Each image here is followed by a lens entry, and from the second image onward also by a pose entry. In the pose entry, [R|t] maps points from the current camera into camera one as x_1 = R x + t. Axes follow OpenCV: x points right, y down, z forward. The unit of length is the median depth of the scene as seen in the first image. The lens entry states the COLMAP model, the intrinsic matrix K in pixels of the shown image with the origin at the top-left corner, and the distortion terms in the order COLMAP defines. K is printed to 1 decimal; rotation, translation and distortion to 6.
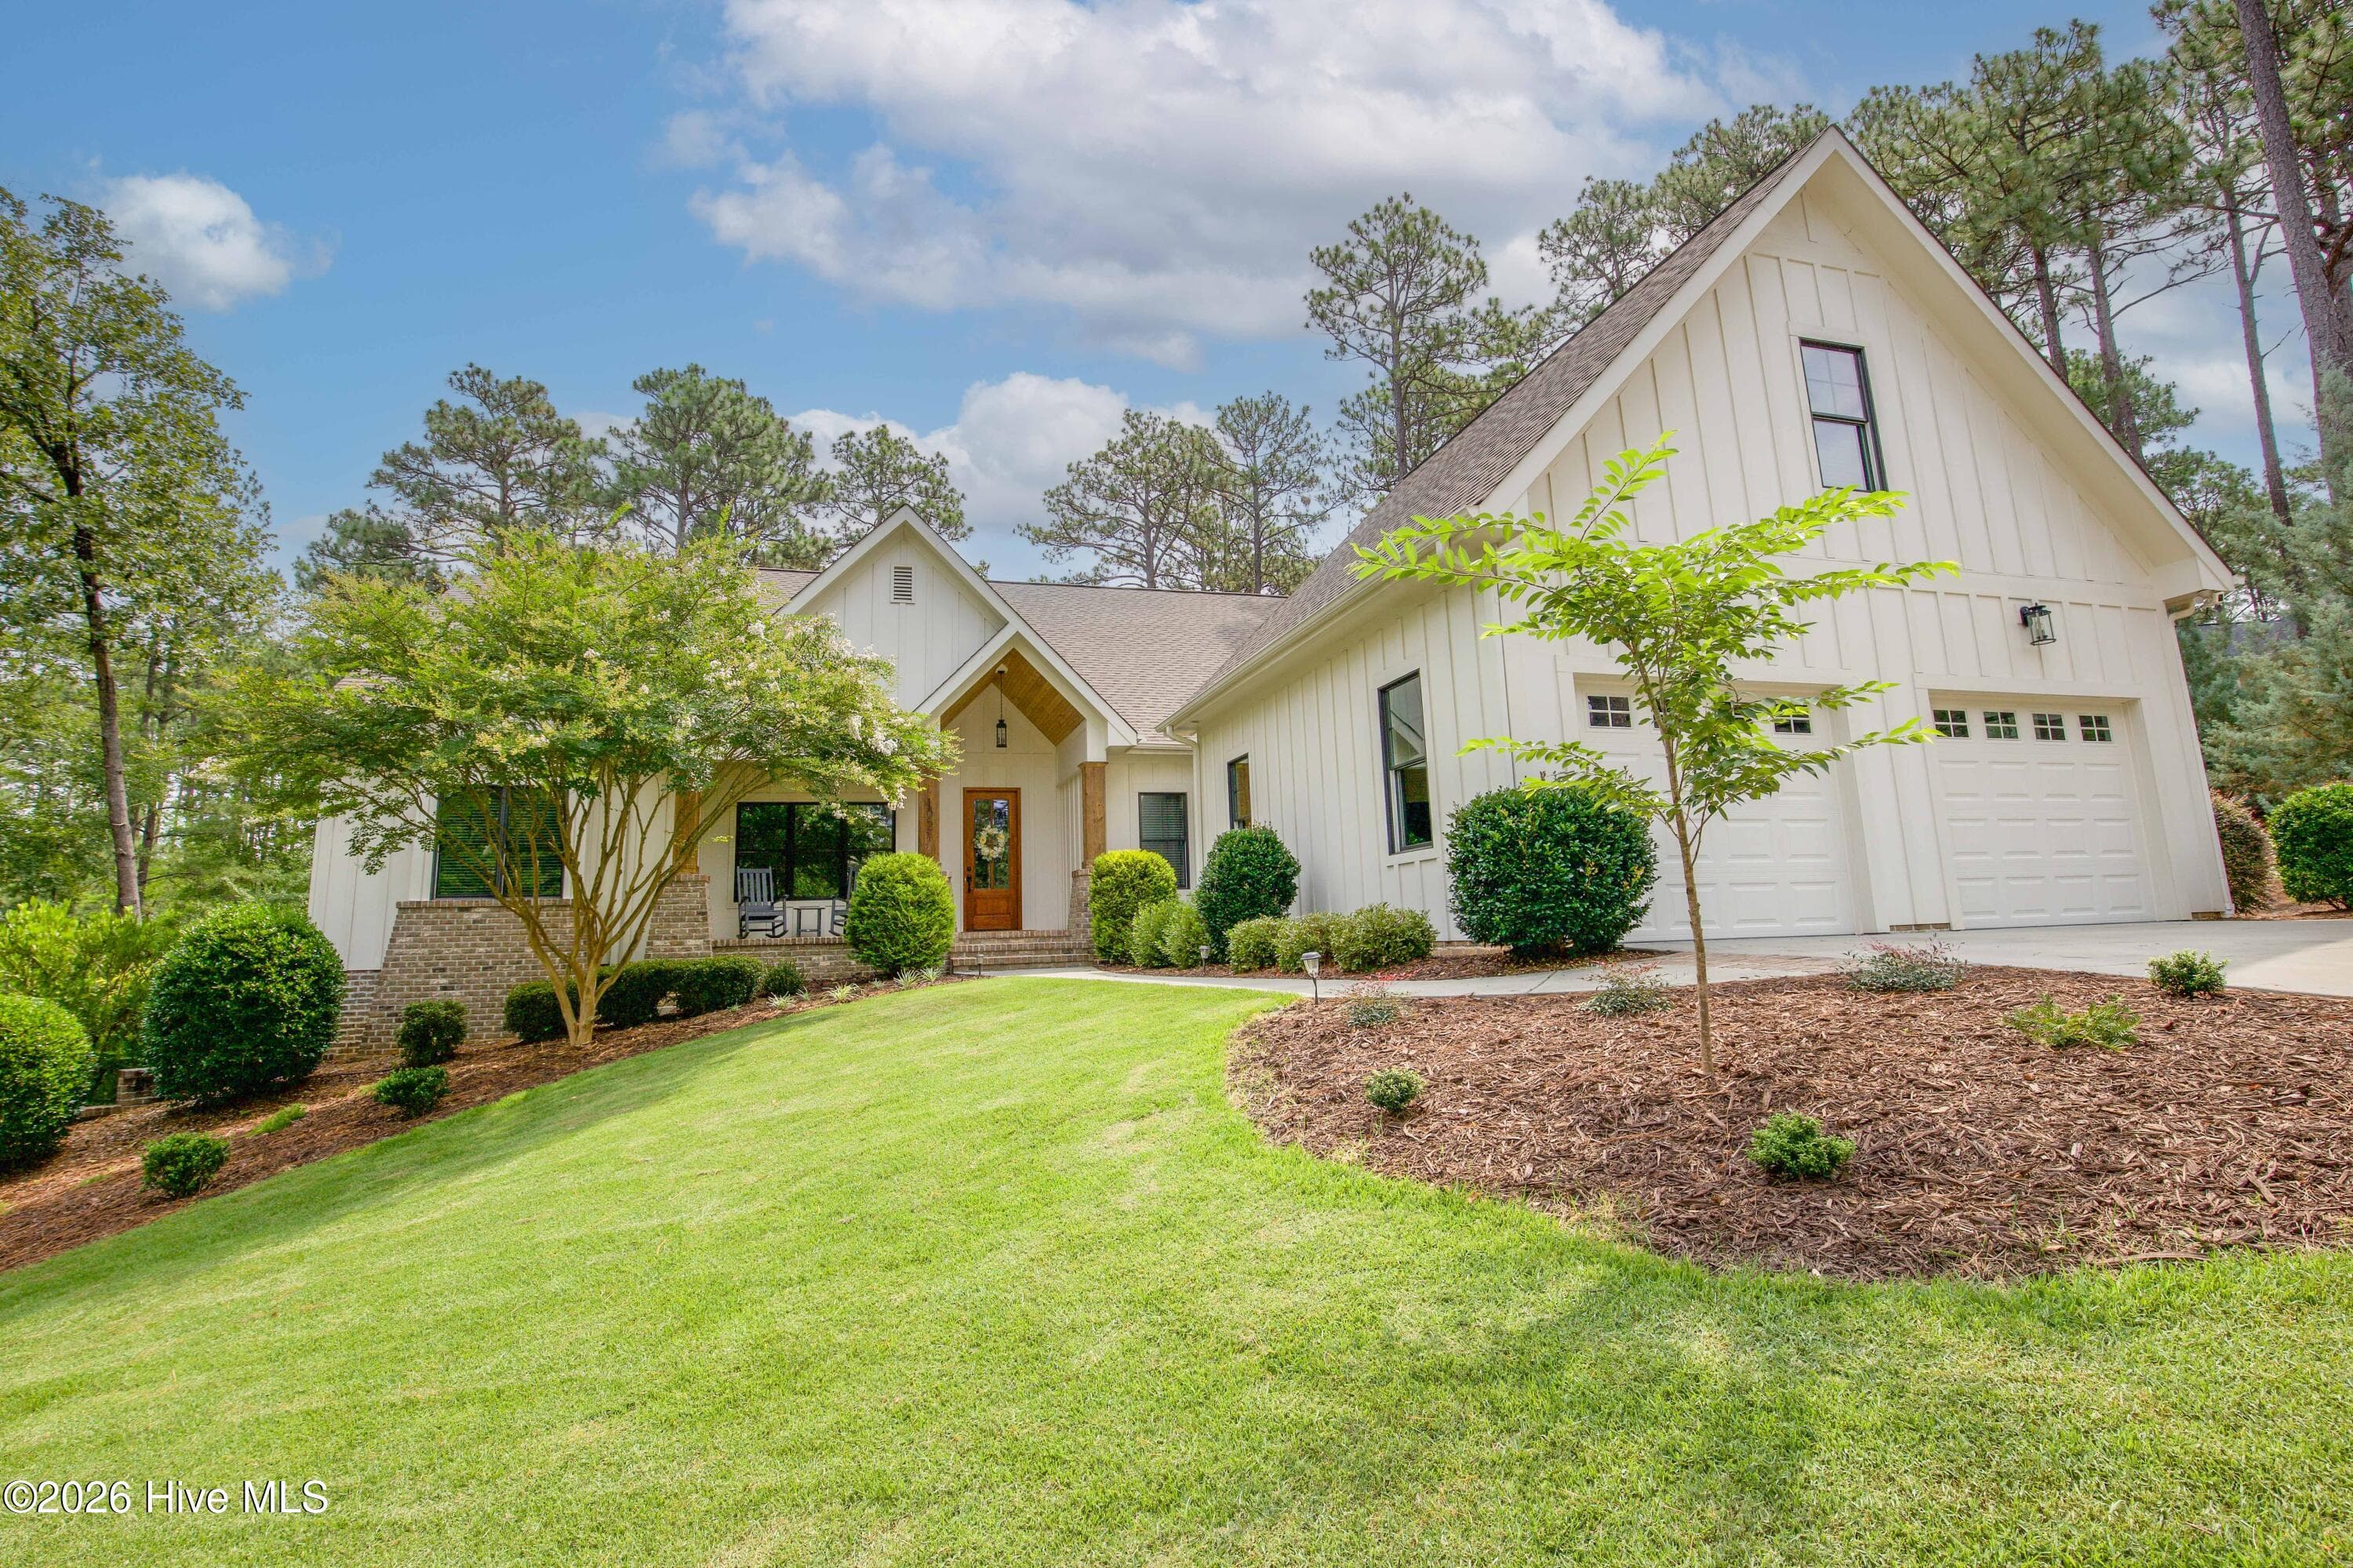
lens RADIAL K [[1163.0, 0, 1172.9], [0, 1163.0, 737.9], [0, 0, 1]] dist [-0.028144, -0.000179]
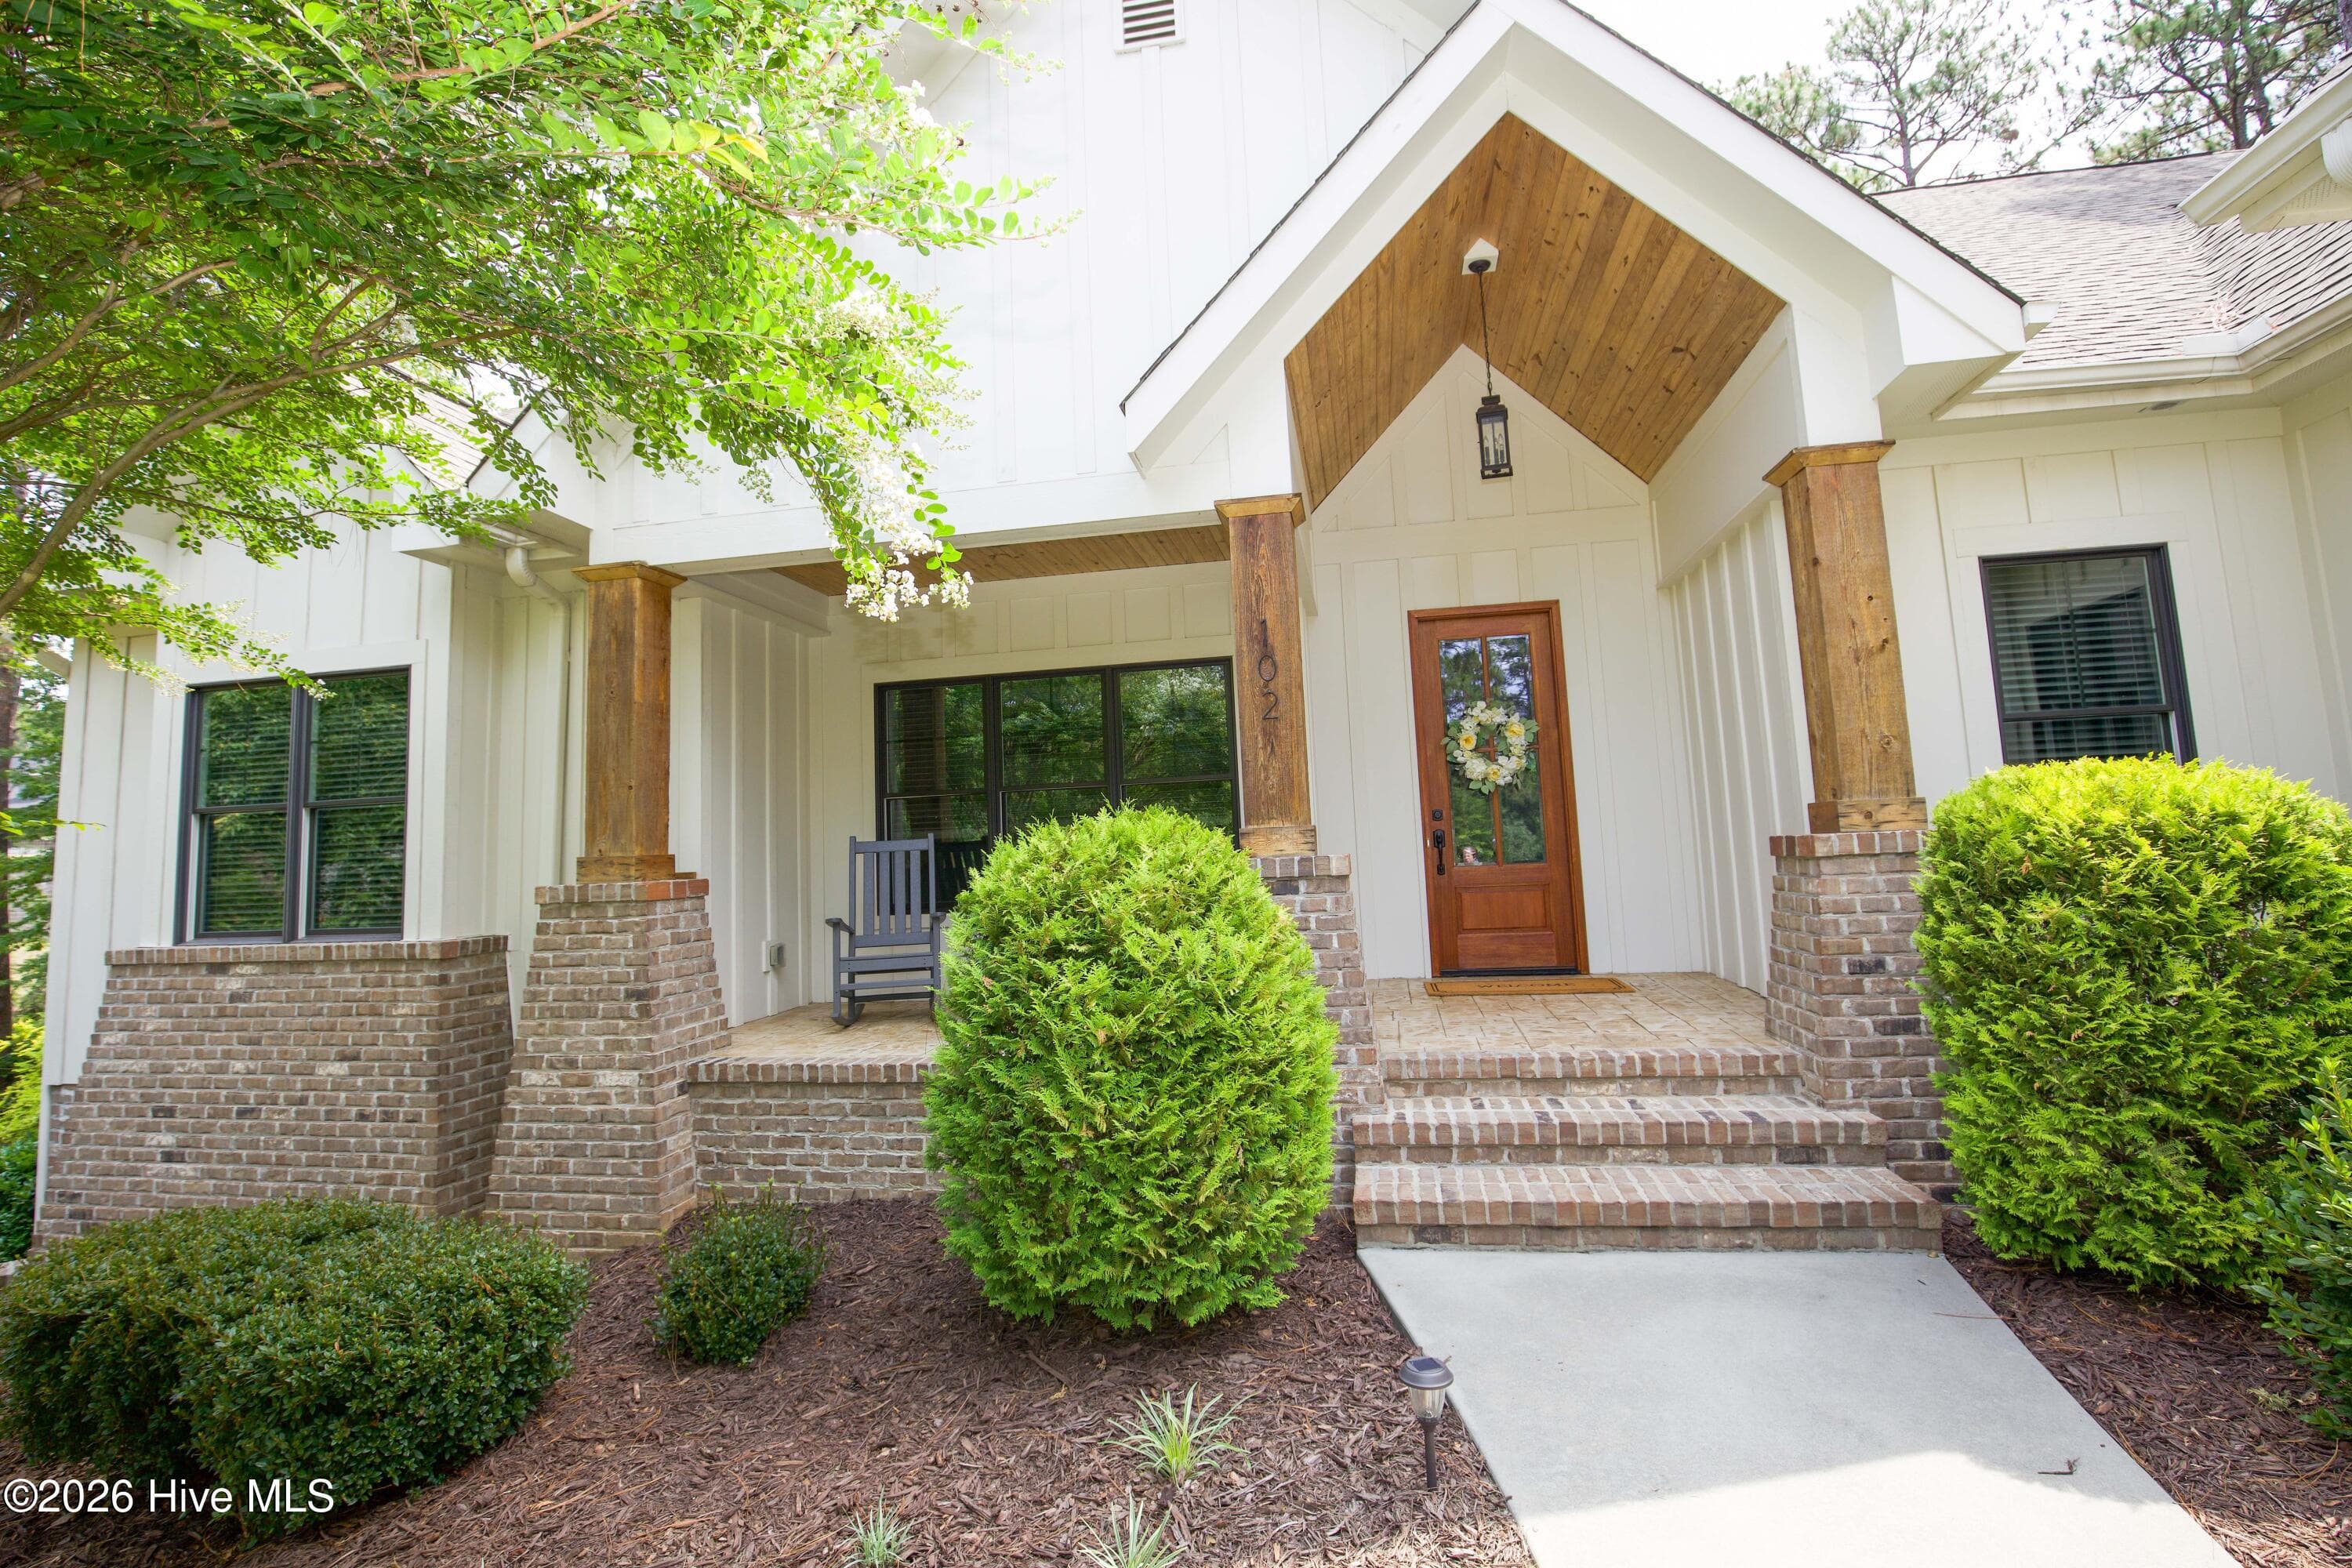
lens RADIAL K [[1161.2, 0, 1146.7], [0, 1161.2, 736.0], [0, 0, 1]] dist [-0.041137, 0.009657]
pose [[0.894530, -0.050973, -0.444092, -0.089267], [0.089579, 0.993766, 0.066375, 0.052136], [0.437940, -0.099156, 0.893519, 0.620004]]
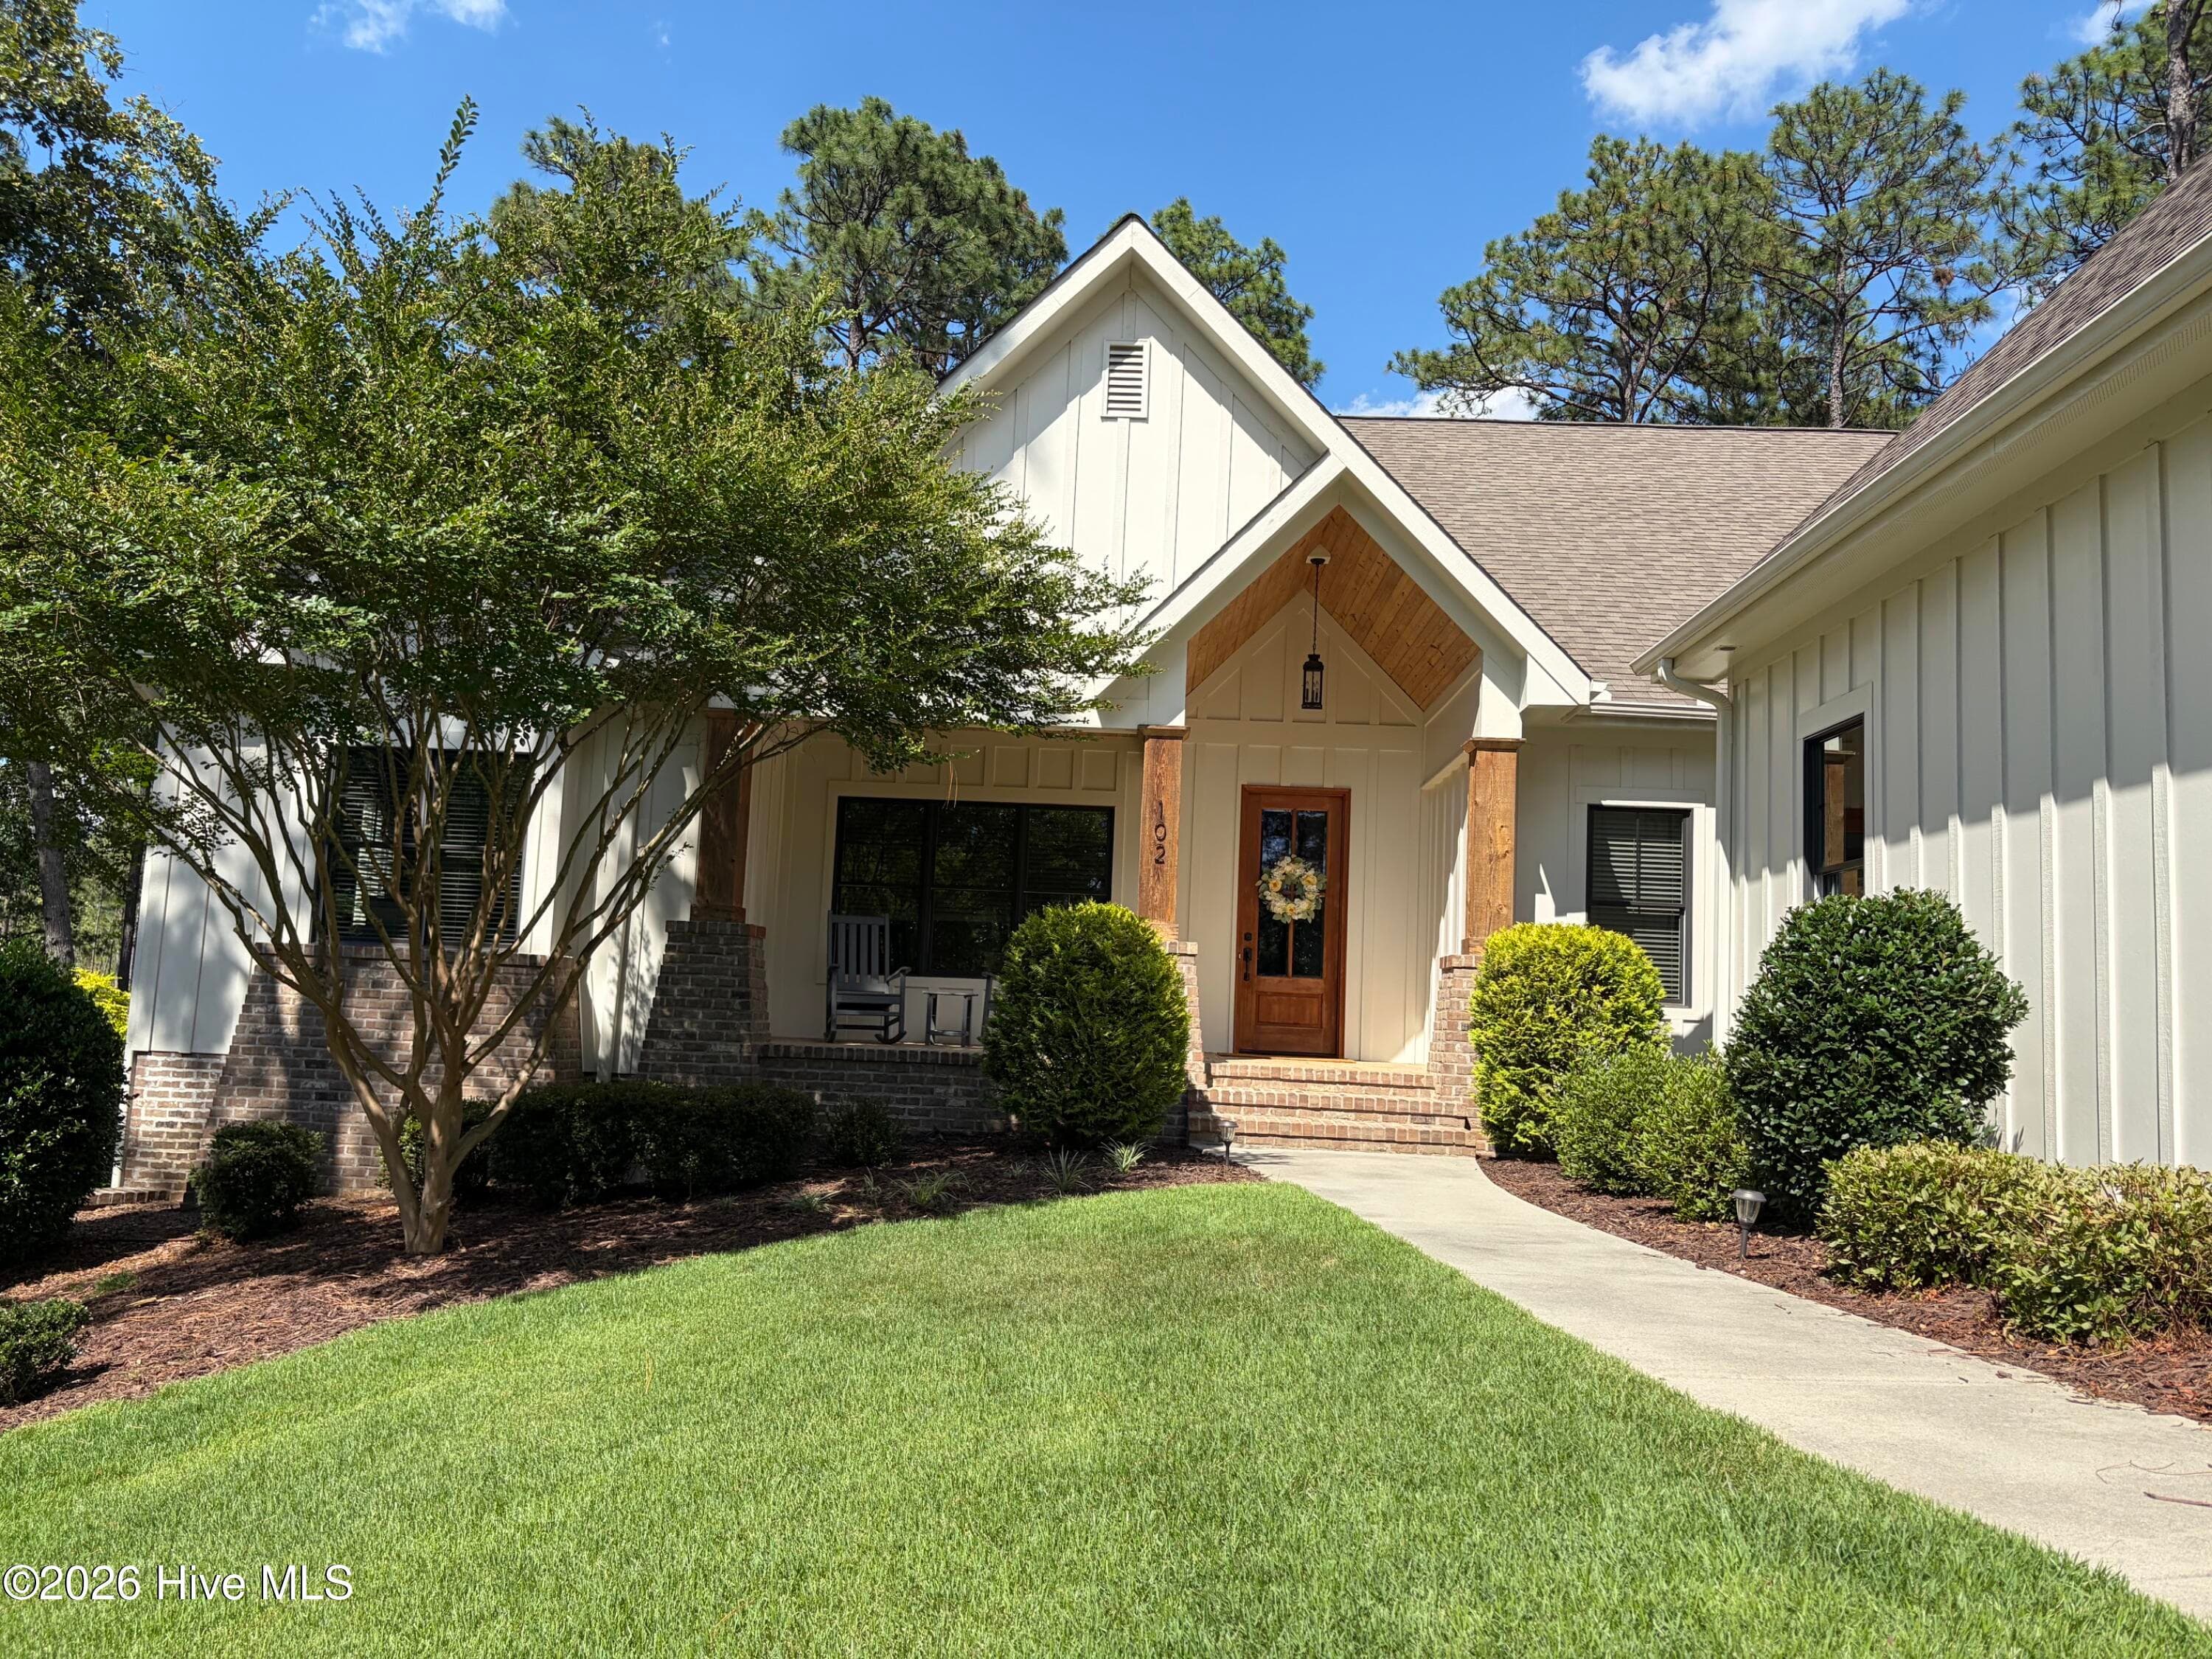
lens RADIAL K [[1740.5, 0, 1069.5], [0, 1740.5, 841.0], [0, 0, 1]] dist [0.044713, -0.043970]
pose [[0.949110, 0.043142, -0.311975, -0.005990], [-0.023136, 0.997448, 0.067548, 0.016953], [0.314093, -0.056892, 0.947686, 0.224770]]
